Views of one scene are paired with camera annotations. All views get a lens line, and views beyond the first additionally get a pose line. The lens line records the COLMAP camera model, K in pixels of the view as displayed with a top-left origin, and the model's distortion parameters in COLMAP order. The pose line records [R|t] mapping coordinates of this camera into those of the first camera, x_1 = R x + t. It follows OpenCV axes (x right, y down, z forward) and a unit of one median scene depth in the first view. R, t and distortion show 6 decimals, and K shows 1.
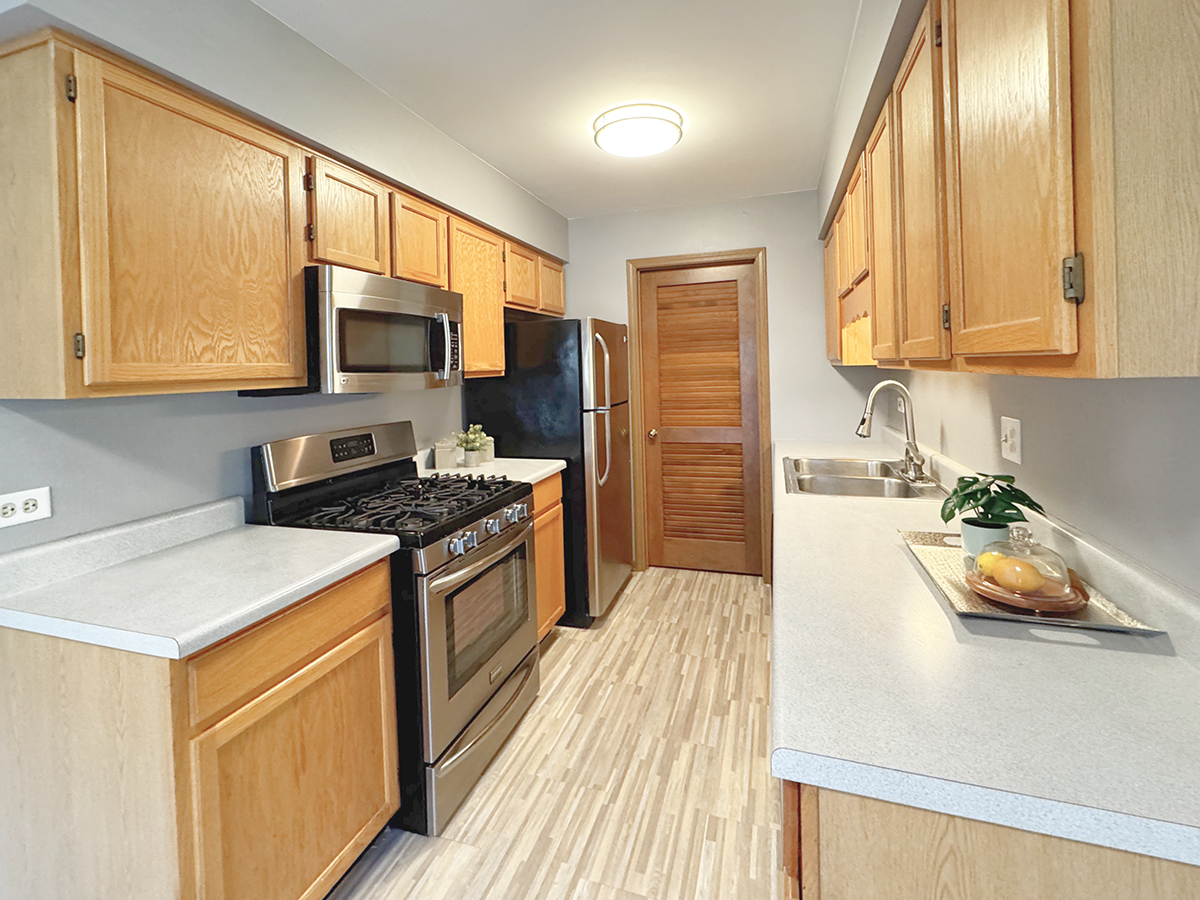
lens RADIAL K [[515.7, 0, 631.4], [0, 515.7, 375.8], [0, 0, 1]] dist [-0.003037, 0.000562]
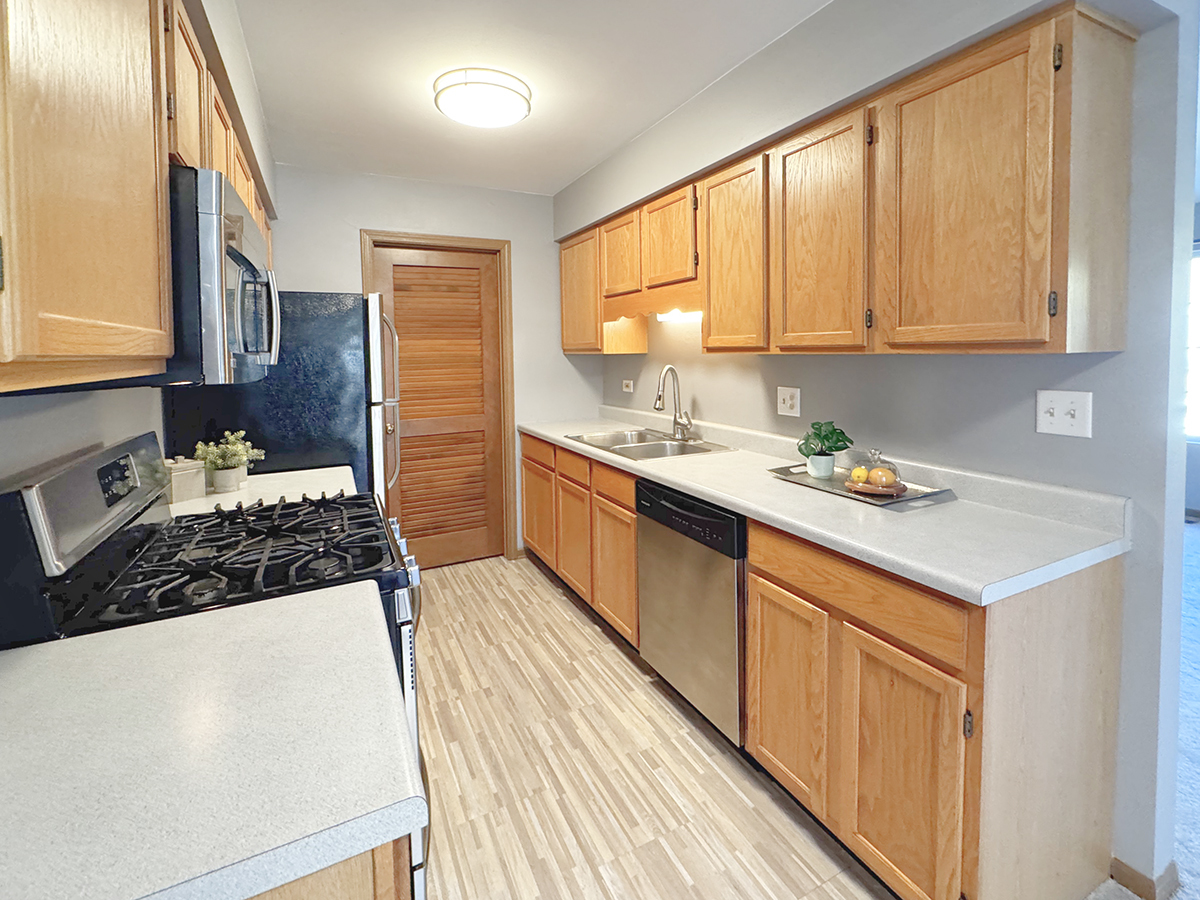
lens RADIAL K [[515.7, 0, 564.4], [0, 515.7, 375.5], [0, 0, 1]] dist [-0.003037, 0.000562]
pose [[0.743943, -0.014684, 0.668081, -0.506309], [0.006153, 0.999867, 0.015126, 0.012638], [-0.668214, -0.007142, 0.743935, 0.203093]]
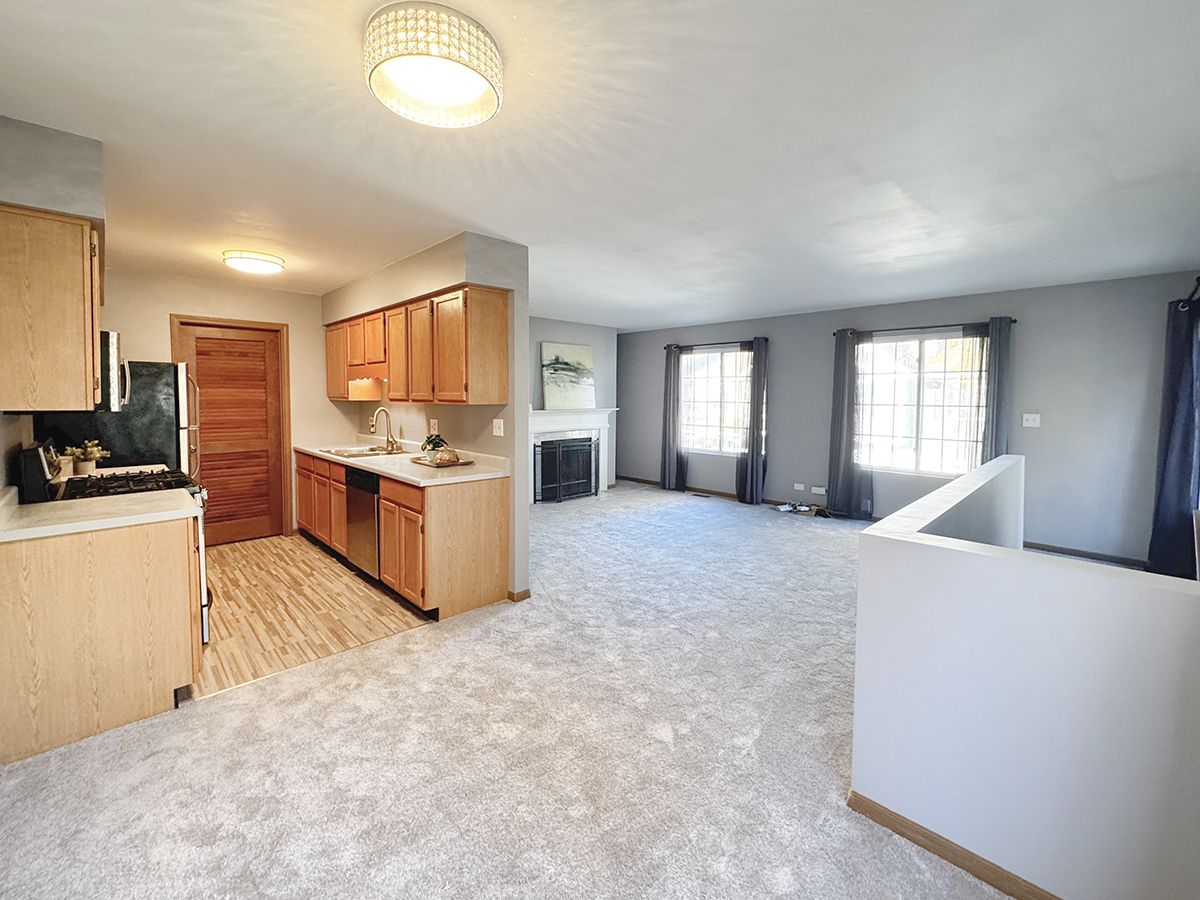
lens RADIAL K [[515.7, 0, 582.9], [0, 515.7, 420.1], [0, 0, 1]] dist [-0.003037, 0.000562]
pose [[0.495453, -0.011777, 0.868555, -0.935554], [-0.004576, 0.999859, 0.016168, 0.020793], [-0.868623, -0.011985, 0.495329, -0.803667]]
